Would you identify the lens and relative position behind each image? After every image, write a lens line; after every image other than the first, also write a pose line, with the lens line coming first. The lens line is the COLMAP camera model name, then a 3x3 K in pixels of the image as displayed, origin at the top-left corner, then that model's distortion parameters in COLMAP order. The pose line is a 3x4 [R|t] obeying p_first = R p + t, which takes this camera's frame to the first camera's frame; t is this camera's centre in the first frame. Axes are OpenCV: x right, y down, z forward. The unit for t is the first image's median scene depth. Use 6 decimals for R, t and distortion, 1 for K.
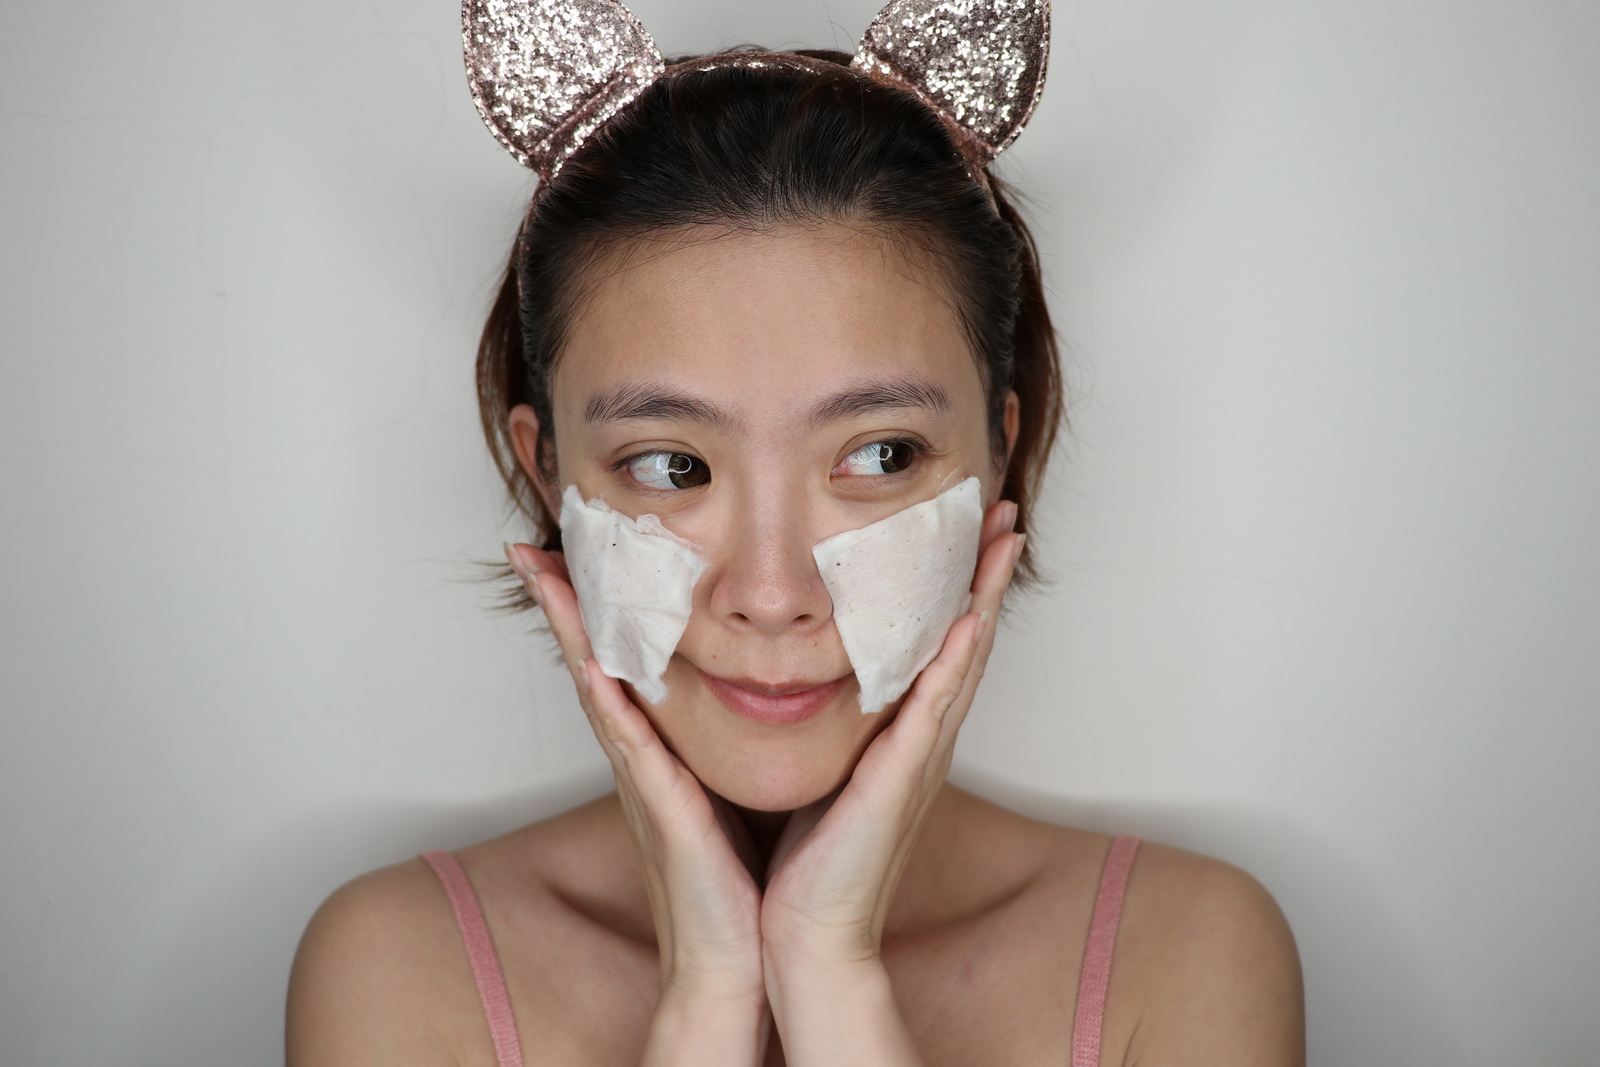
lens RADIAL K [[1395.1, 0, 843.0], [0, 1395.1, 533.1], [0, 0, 1]] dist [0.093380, 0.005013]
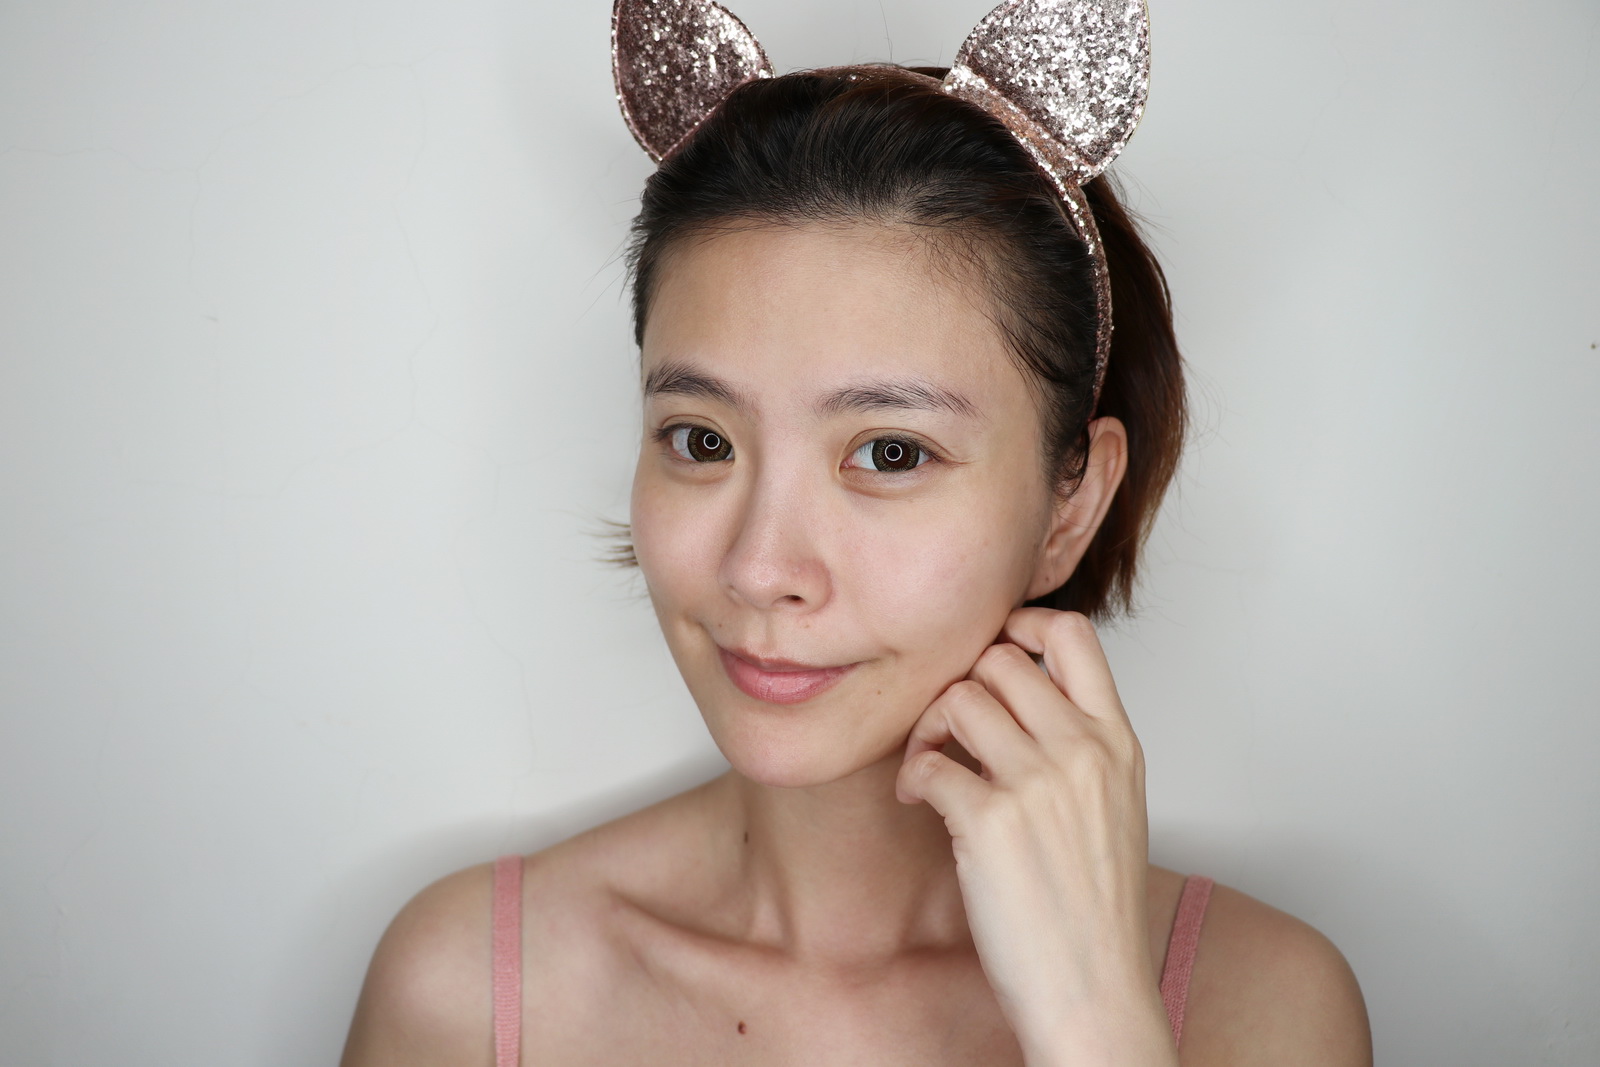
lens RADIAL K [[1395.1, 0, 816.1], [0, 1395.1, 534.2], [0, 0, 1]] dist [0.093380, 0.005013]
pose [[0.910462, 0.136144, -0.390543, 0.374810], [-0.153983, 0.987966, -0.014570, 0.025220], [0.383859, 0.073402, 0.920469, 0.045278]]
